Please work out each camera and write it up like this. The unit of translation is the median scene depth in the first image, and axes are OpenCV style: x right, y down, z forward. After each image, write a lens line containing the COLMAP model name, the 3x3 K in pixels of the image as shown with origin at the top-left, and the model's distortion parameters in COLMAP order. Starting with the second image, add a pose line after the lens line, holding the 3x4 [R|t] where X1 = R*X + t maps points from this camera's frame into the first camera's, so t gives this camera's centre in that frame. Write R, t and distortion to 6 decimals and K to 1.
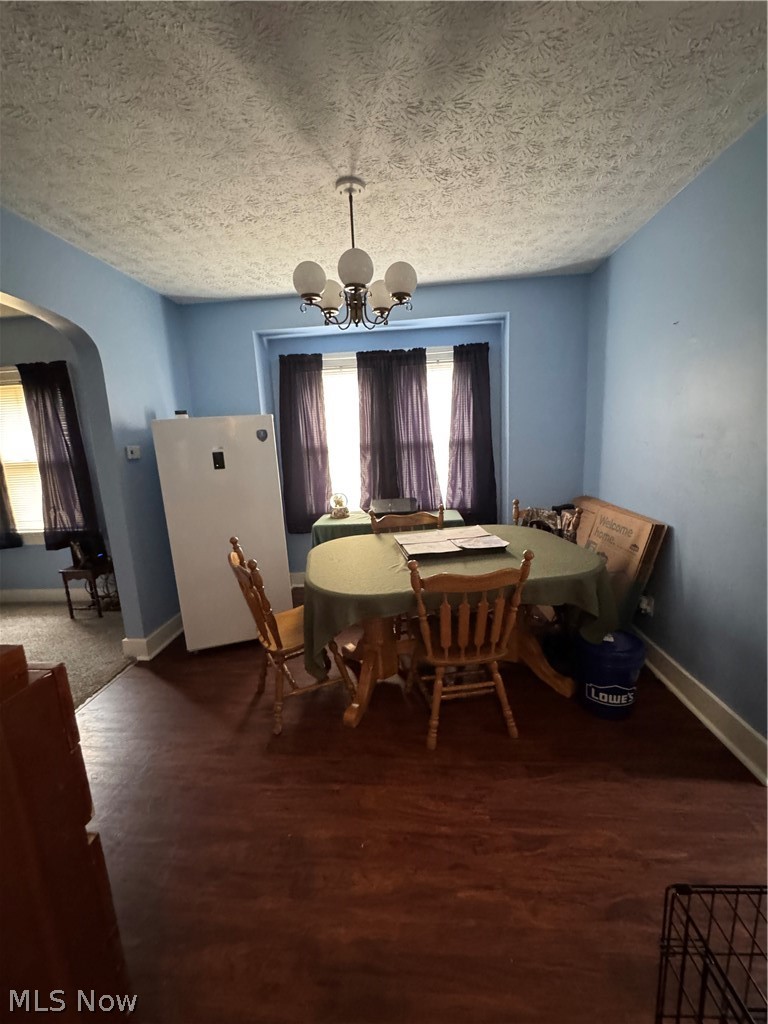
lens RADIAL K [[415.1, 0, 384.9], [0, 415.1, 506.0], [0, 0, 1]] dist [-0.000771, -0.000103]
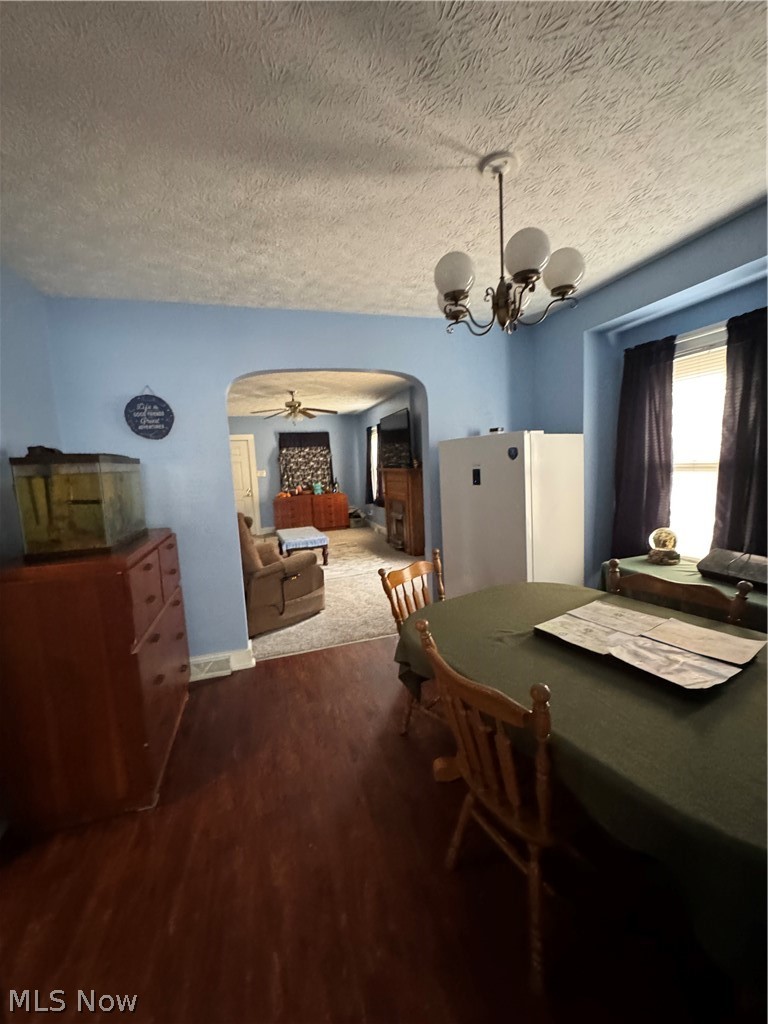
lens RADIAL K [[415.1, 0, 384.9], [0, 415.1, 506.0], [0, 0, 1]] dist [-0.000771, -0.000103]
pose [[0.359748, 0.130831, -0.923831, 0.506042], [-0.124909, 0.987961, 0.091273, -0.103367], [0.924651, 0.082560, 0.371759, 0.392905]]
